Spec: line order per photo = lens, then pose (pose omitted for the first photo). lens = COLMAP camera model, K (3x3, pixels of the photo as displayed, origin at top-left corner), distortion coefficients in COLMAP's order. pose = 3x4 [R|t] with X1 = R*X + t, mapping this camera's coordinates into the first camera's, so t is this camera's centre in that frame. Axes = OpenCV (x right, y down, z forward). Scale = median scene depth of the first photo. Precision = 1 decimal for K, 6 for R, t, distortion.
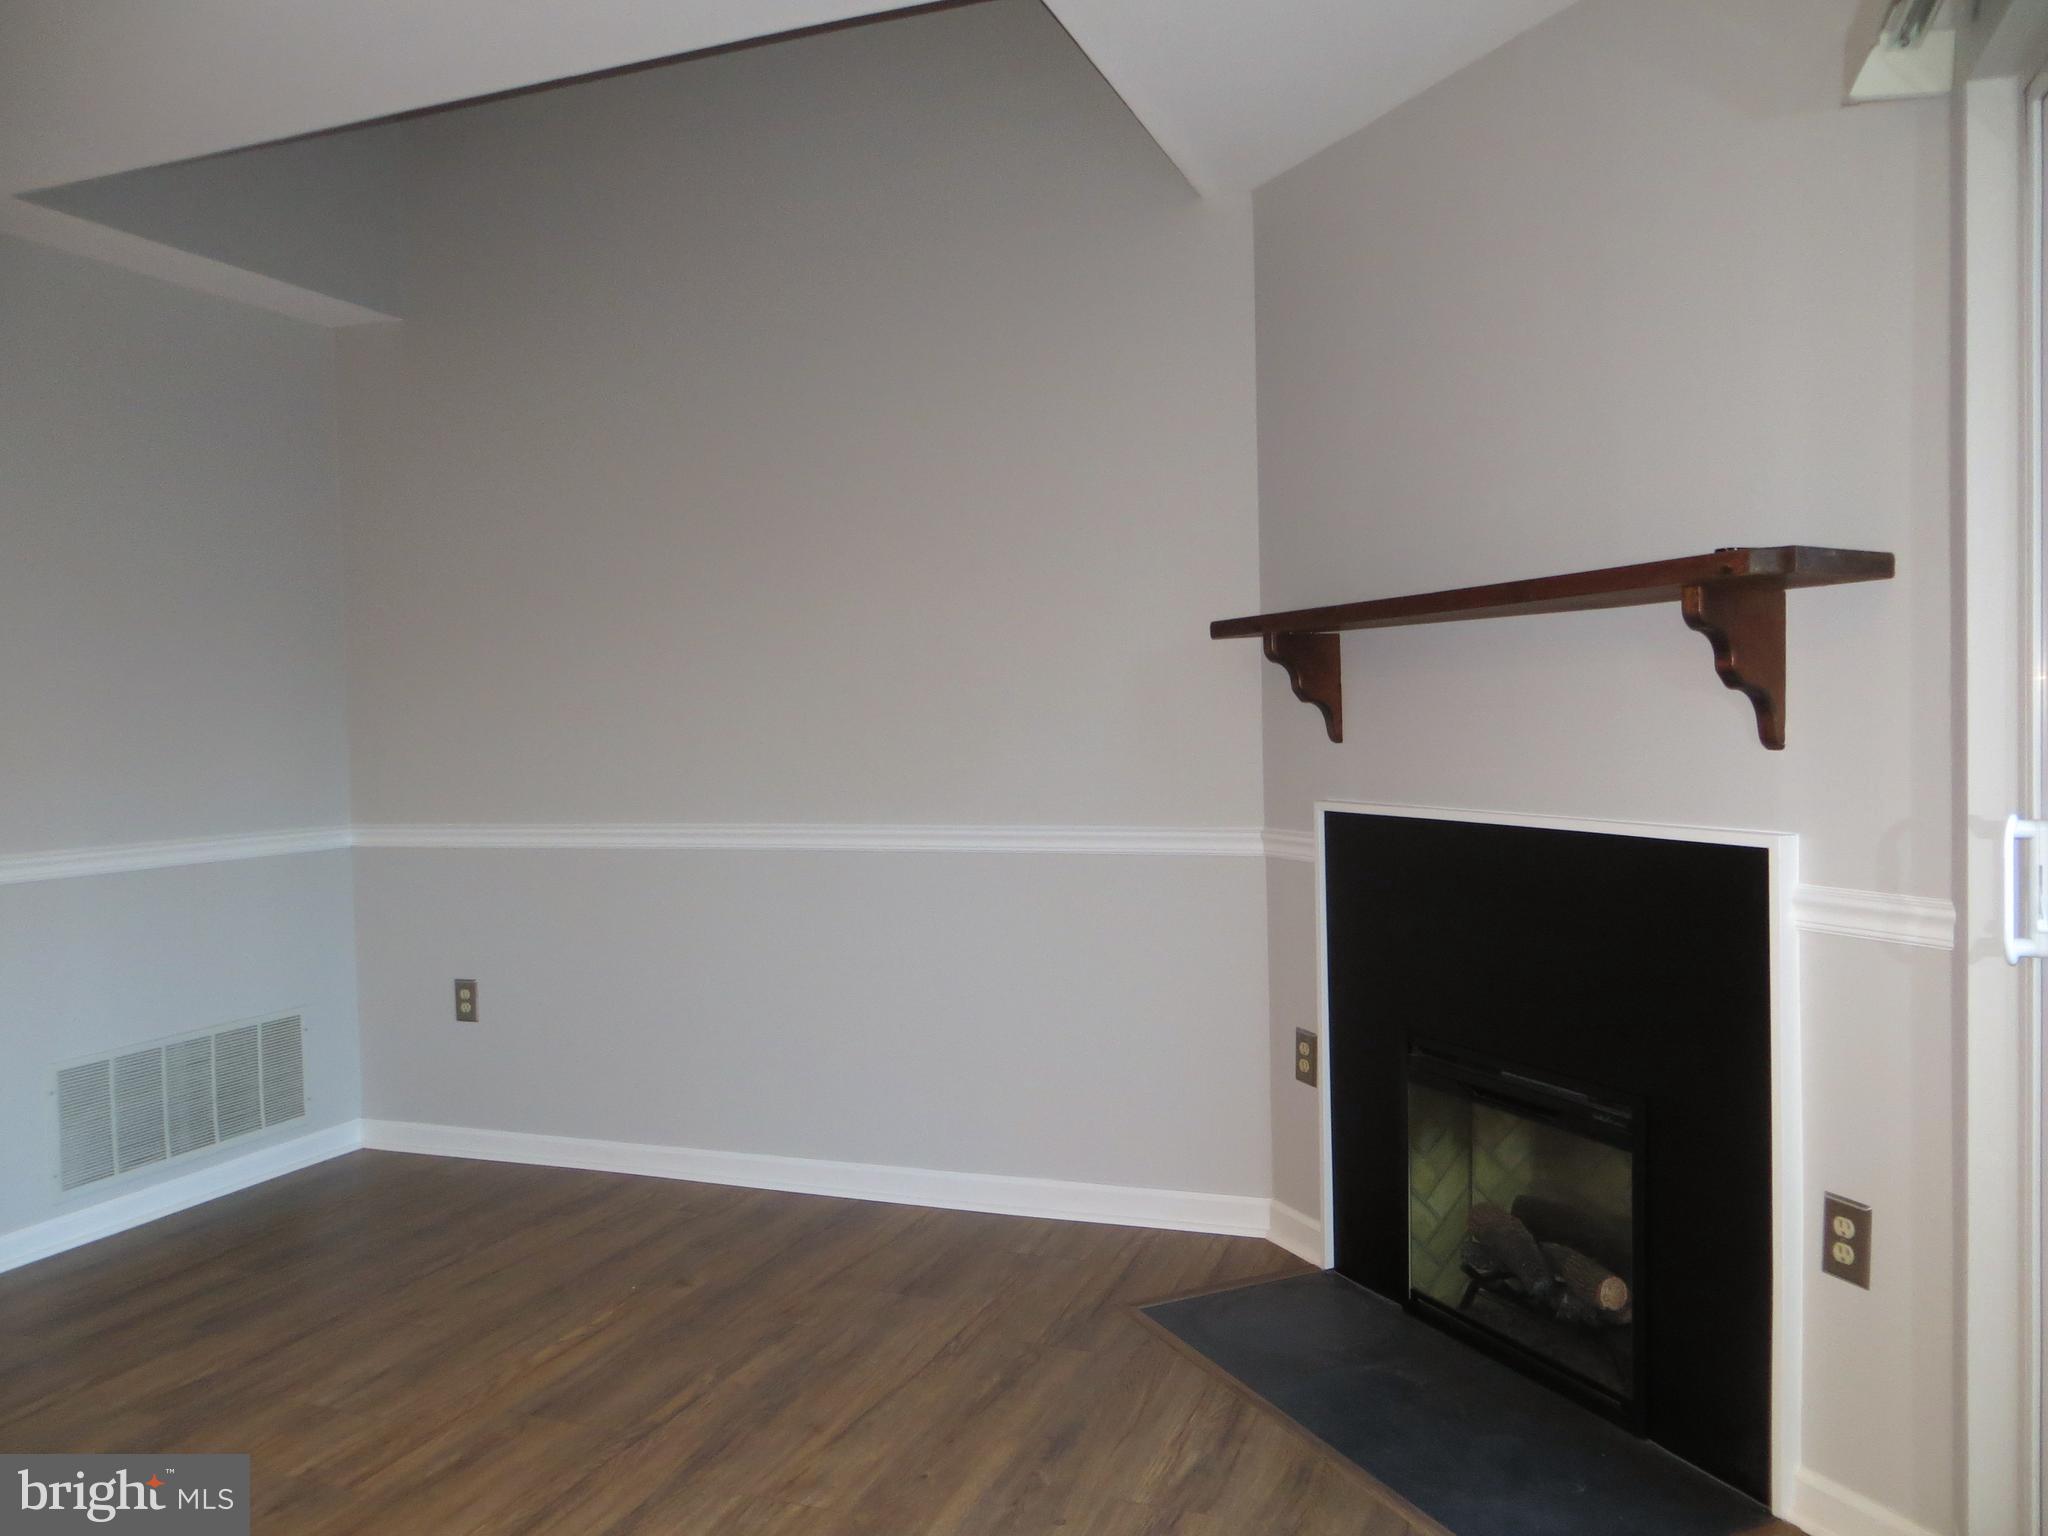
lens RADIAL K [[1547.5, 0, 1014.4], [0, 1547.5, 772.5], [0, 0, 1]] dist [-0.002958, -0.013149]
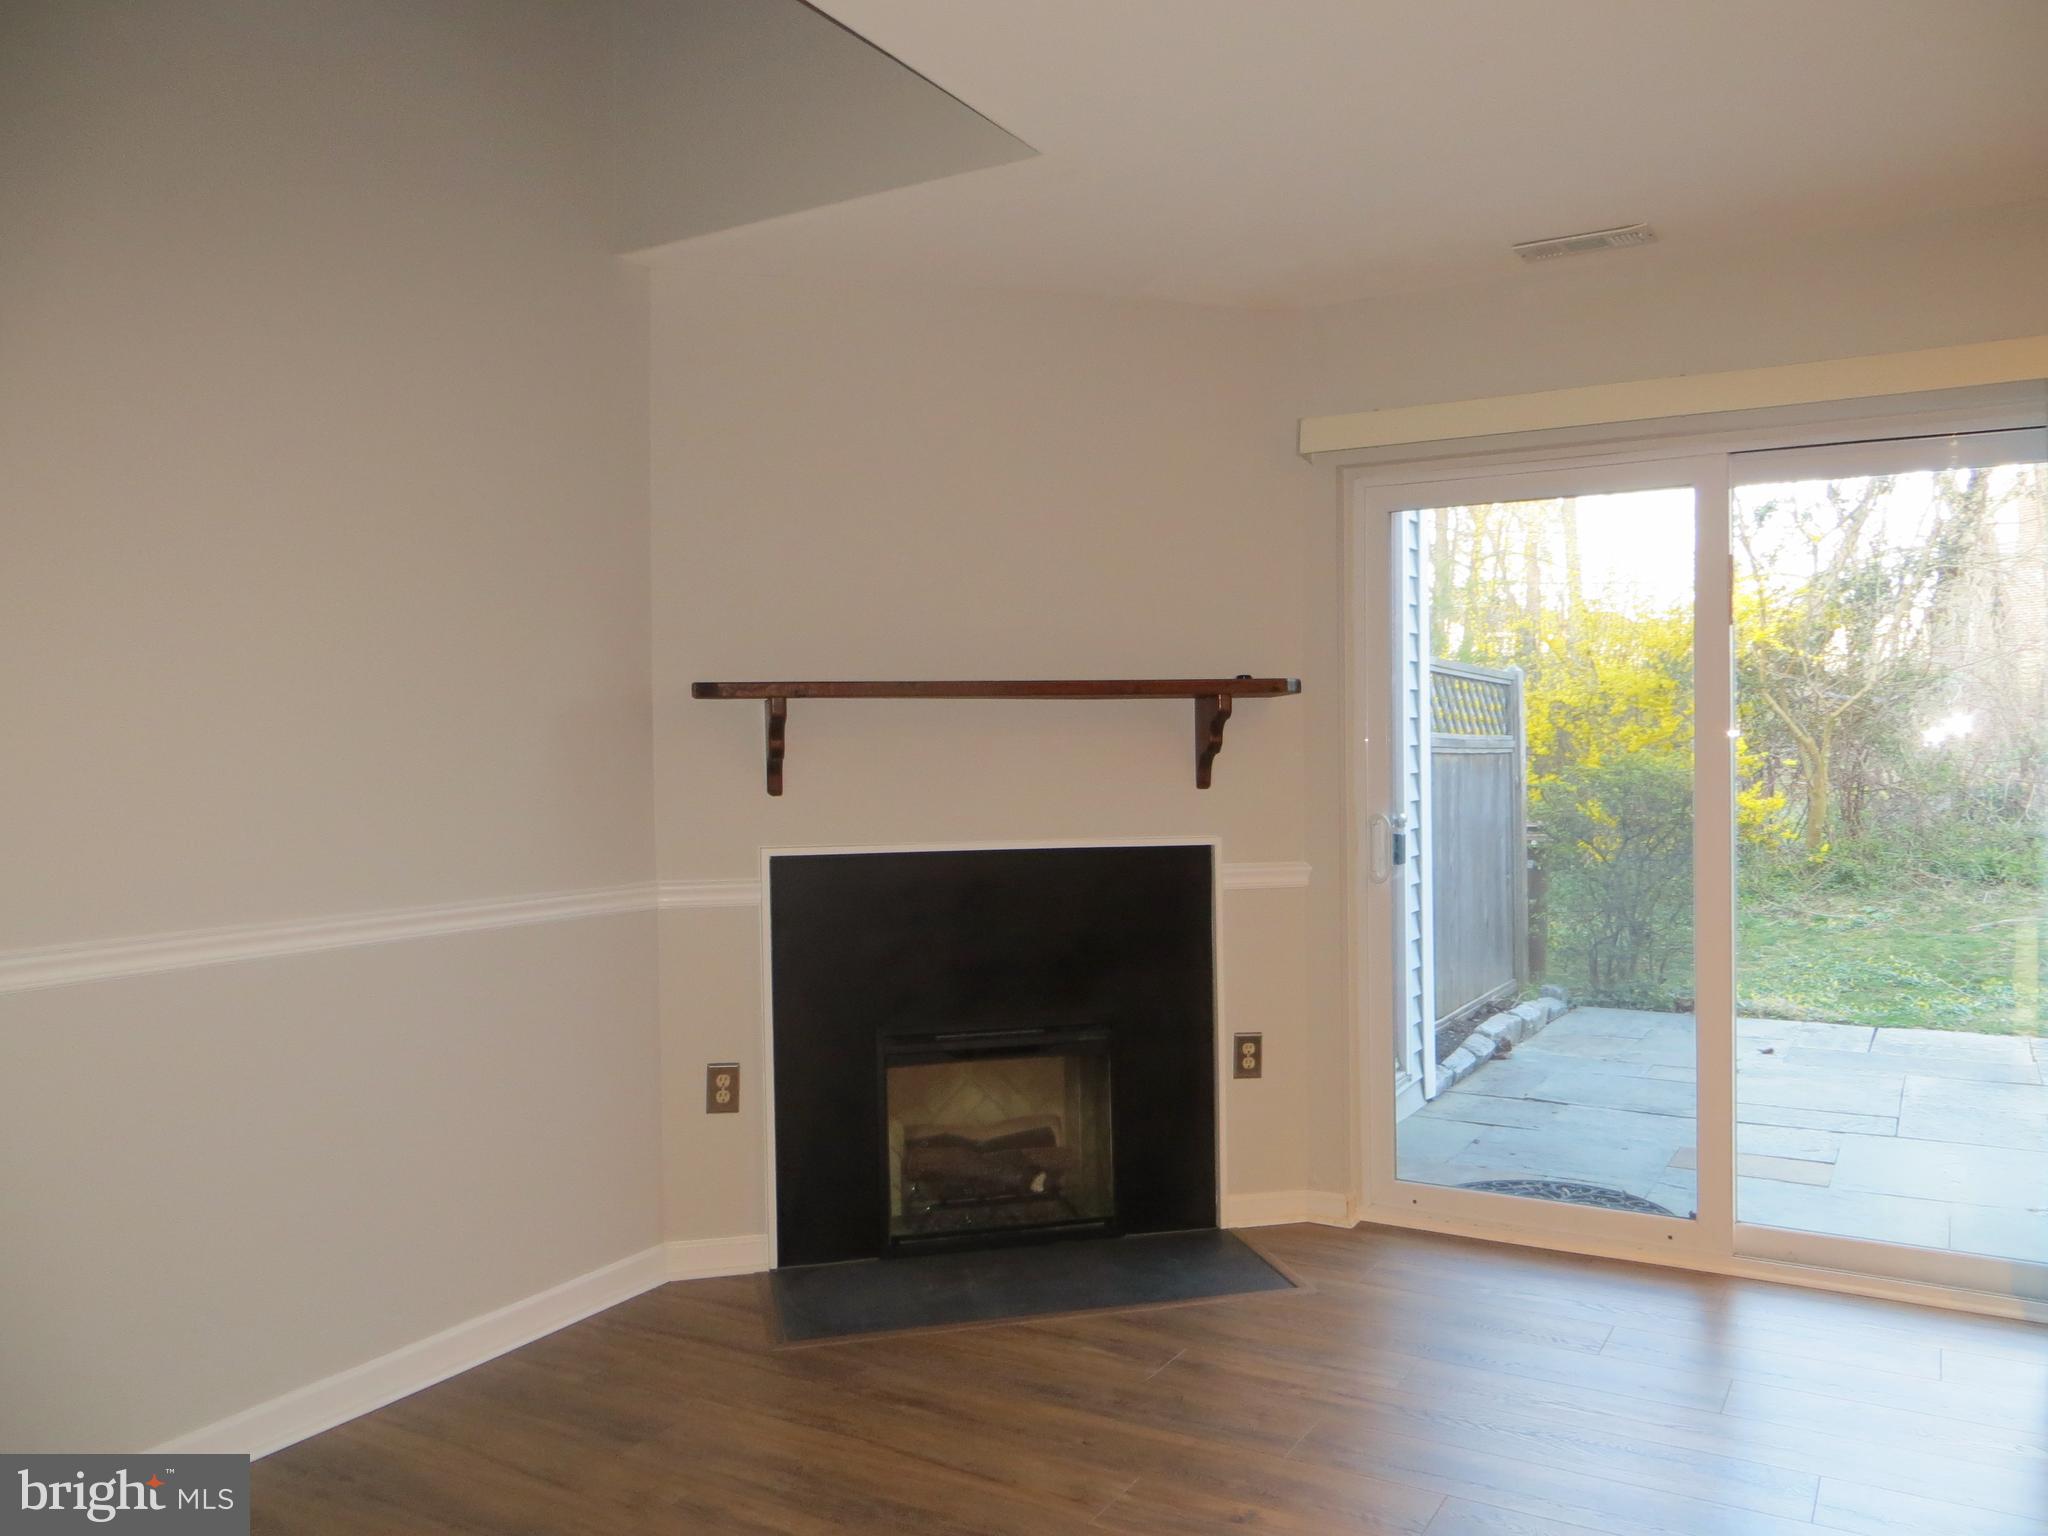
lens RADIAL K [[1547.5, 0, 1015.2], [0, 1547.5, 767.8], [0, 0, 1]] dist [-0.002958, -0.013149]
pose [[0.171625, 0.012861, 0.985078, -1.095900], [0.045131, 0.998762, -0.020903, -0.010519], [-0.984128, 0.048045, 0.170832, 0.779789]]
